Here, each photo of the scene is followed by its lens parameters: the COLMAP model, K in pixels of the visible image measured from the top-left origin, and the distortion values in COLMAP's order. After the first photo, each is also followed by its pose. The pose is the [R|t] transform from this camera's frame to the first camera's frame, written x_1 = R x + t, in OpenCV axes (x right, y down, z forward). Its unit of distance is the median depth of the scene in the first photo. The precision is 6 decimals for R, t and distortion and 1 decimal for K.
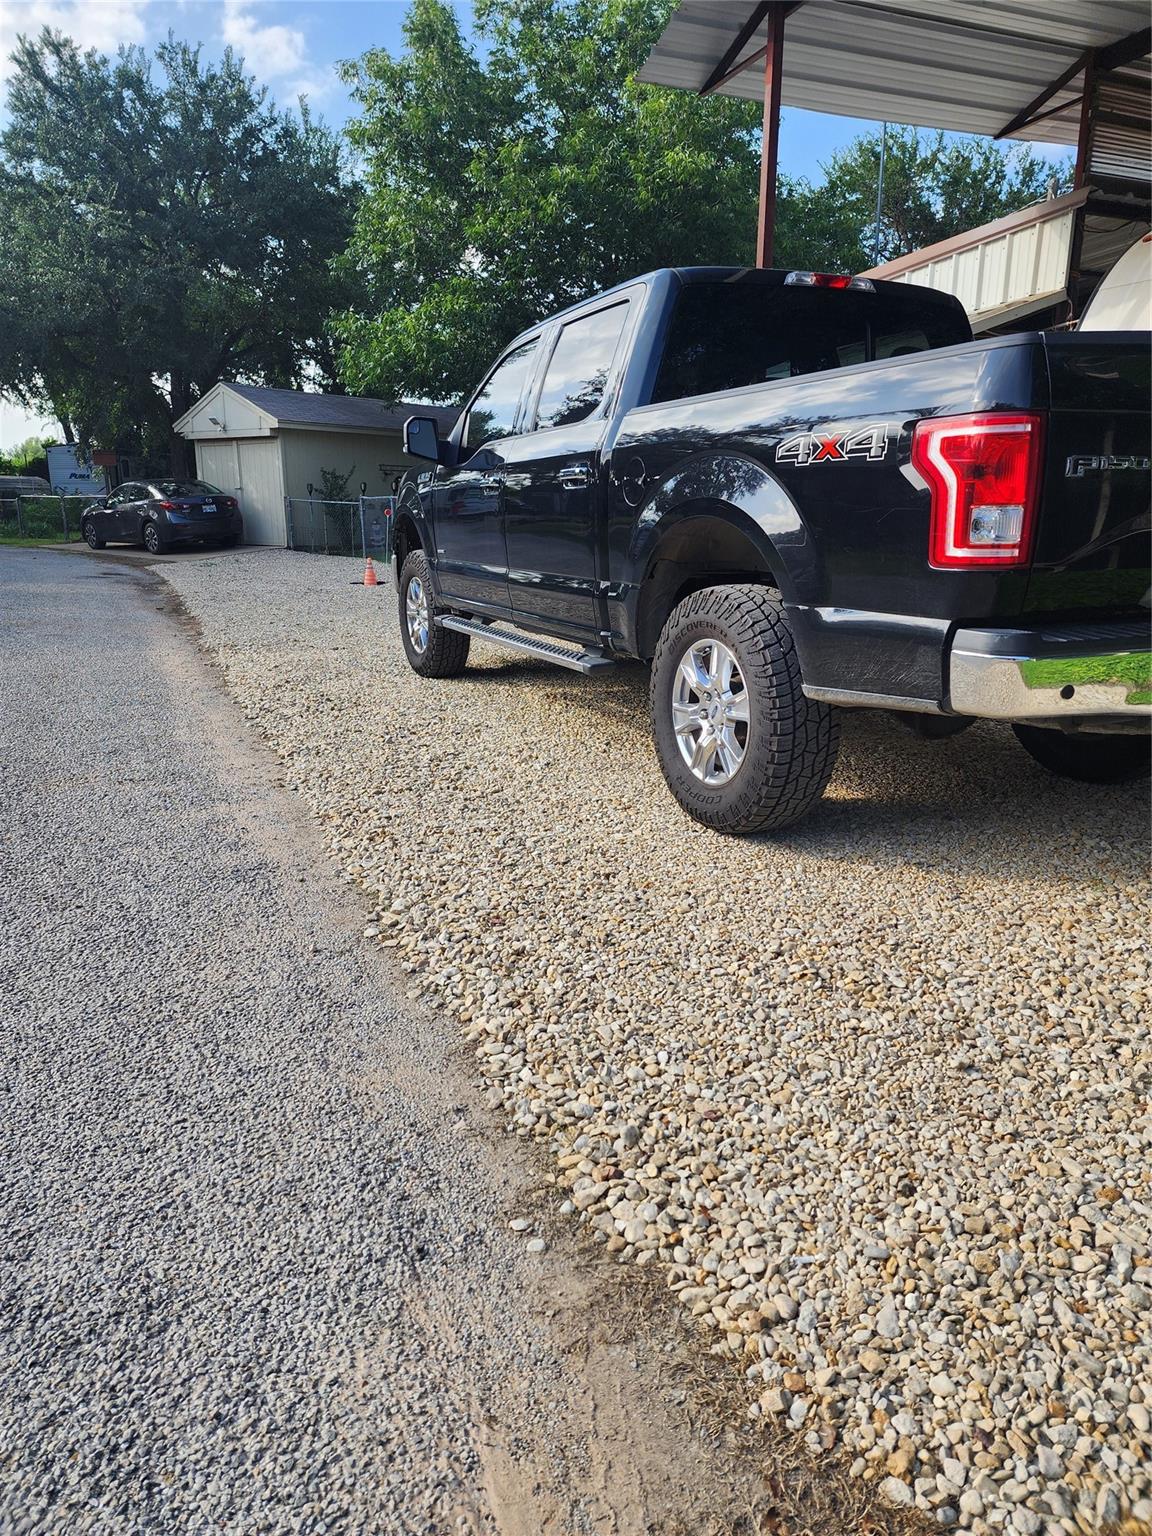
lens RADIAL K [[1042.1, 0, 576.0], [0, 1042.1, 768.0], [0, 0, 1]] dist [0.006125, 0.003538]
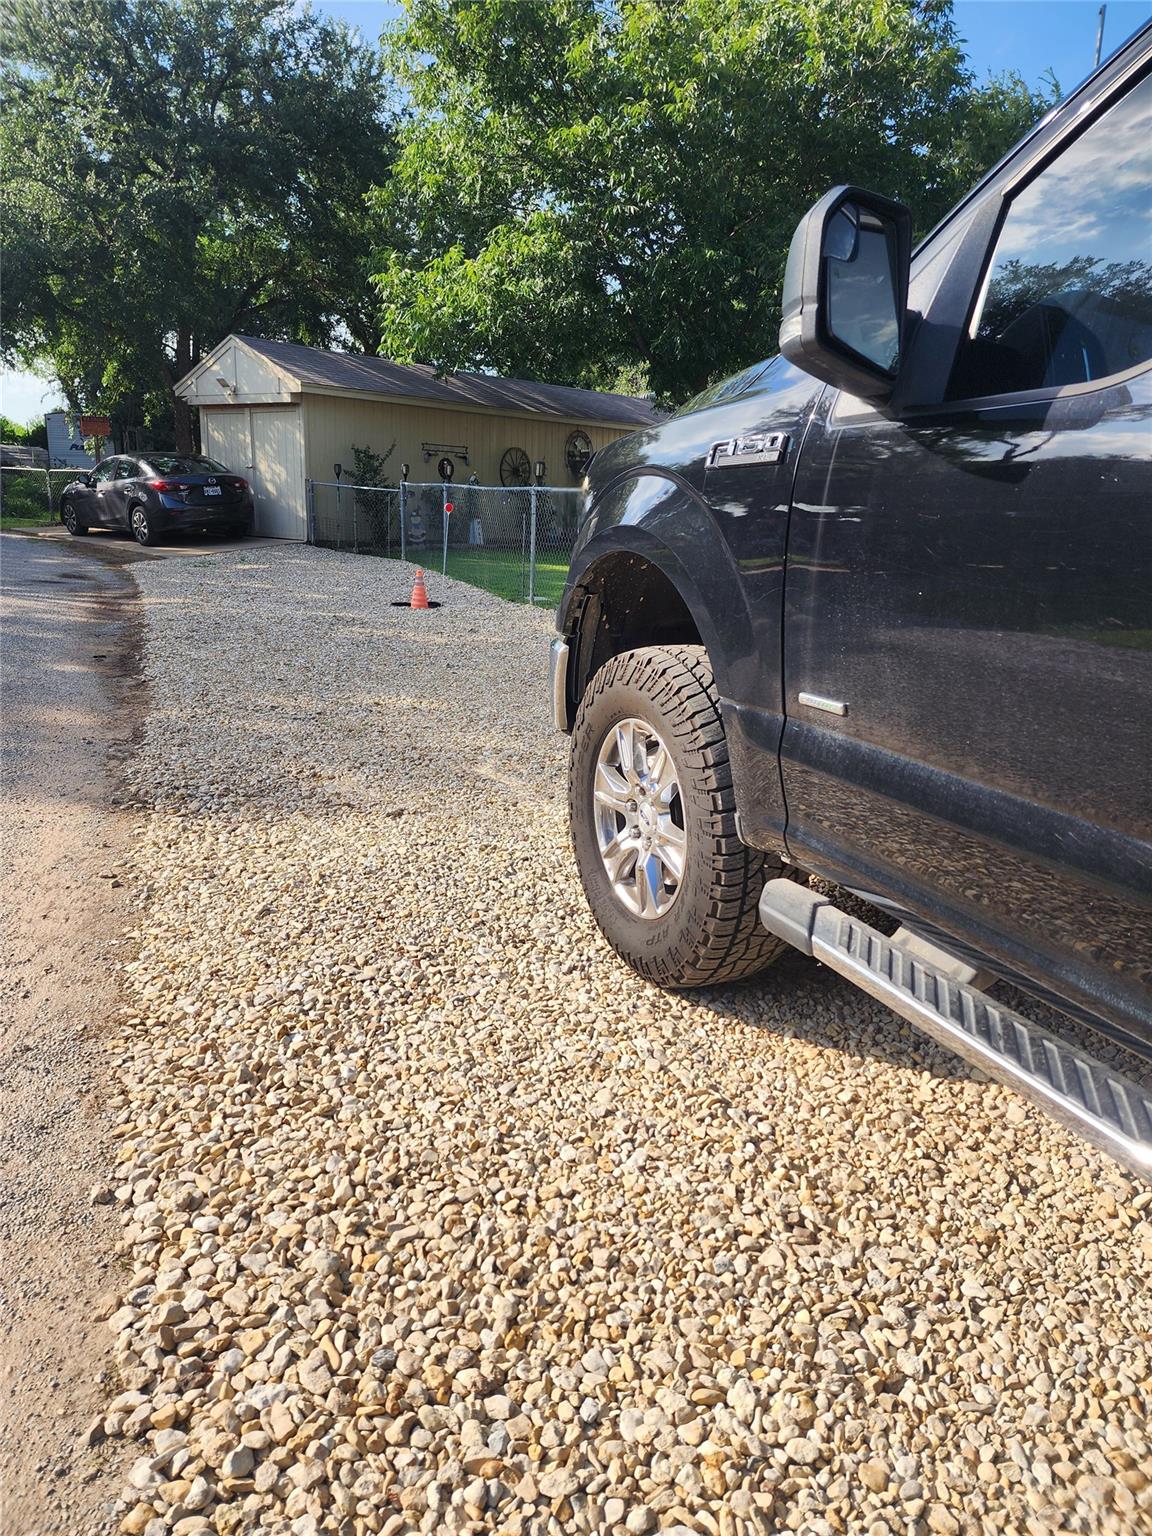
lens RADIAL K [[1054.6, 0, 576.0], [0, 1054.6, 768.0], [0, 0, 1]] dist [-0.003242, -0.001712]
pose [[0.999240, 0.036864, -0.012650, -0.050609], [-0.036767, 0.999293, 0.007800, -0.049679], [0.012929, -0.007329, 0.999890, 0.181071]]
